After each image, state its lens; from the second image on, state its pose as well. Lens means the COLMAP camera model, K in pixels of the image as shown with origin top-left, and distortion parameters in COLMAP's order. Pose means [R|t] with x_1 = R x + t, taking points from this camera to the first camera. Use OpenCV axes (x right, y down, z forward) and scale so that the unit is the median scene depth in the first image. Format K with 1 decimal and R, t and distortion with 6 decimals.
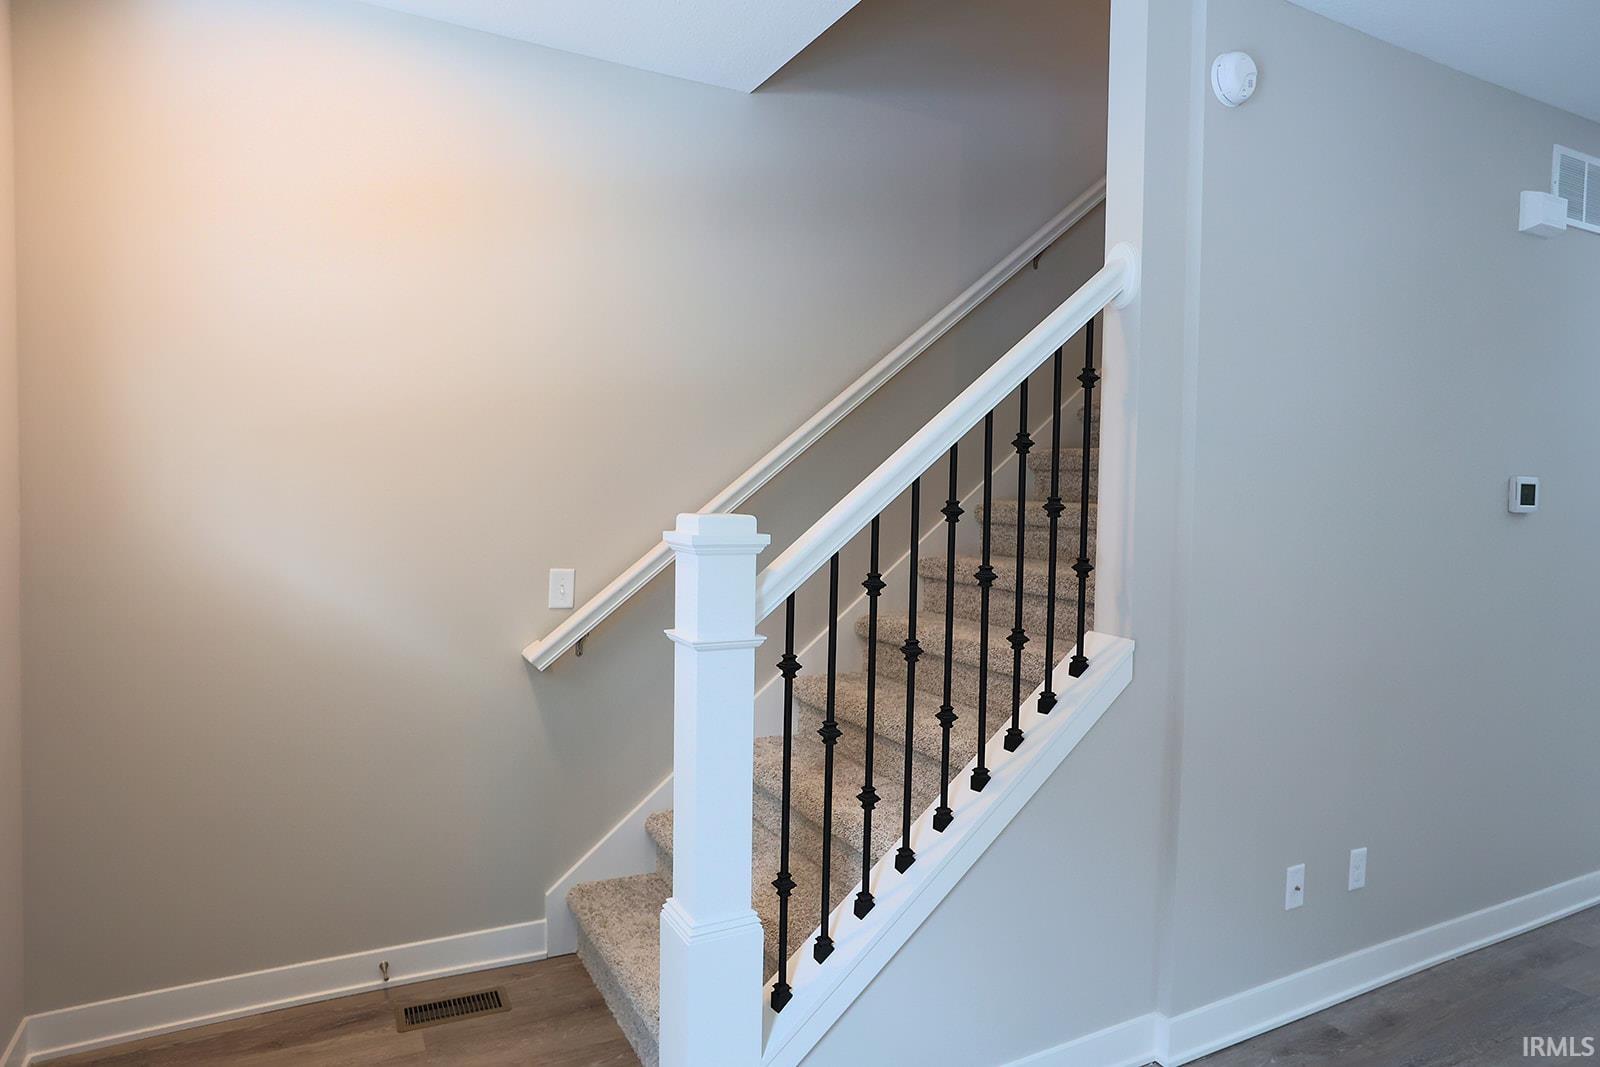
lens RADIAL K [[959.3, 0, 799.3], [0, 959.3, 535.1], [0, 0, 1]] dist [-0.021304, 0.002175]
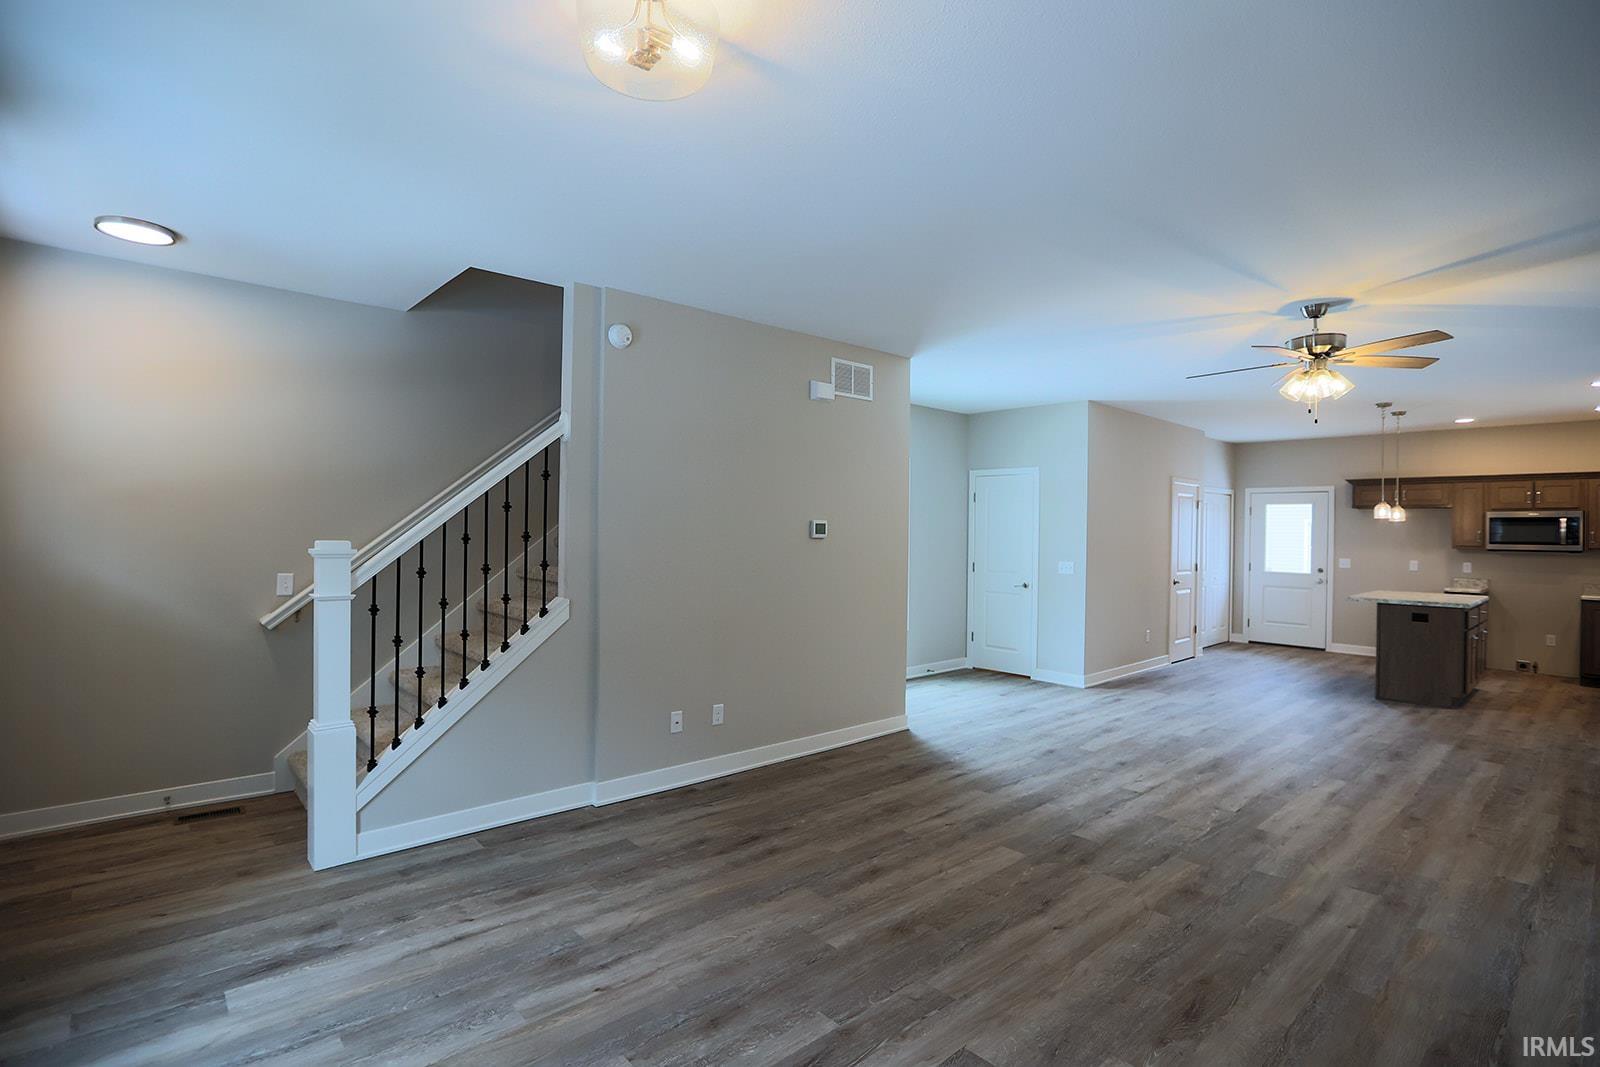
lens RADIAL K [[769.6, 0, 794.7], [0, 769.6, 531.1], [0, 0, 1]] dist [-0.037308, 0.008455]
pose [[0.970321, -0.005768, 0.241751, 0.363285], [0.015950, 0.999065, -0.040182, 0.031097], [-0.241293, 0.042846, 0.969506, -0.660313]]
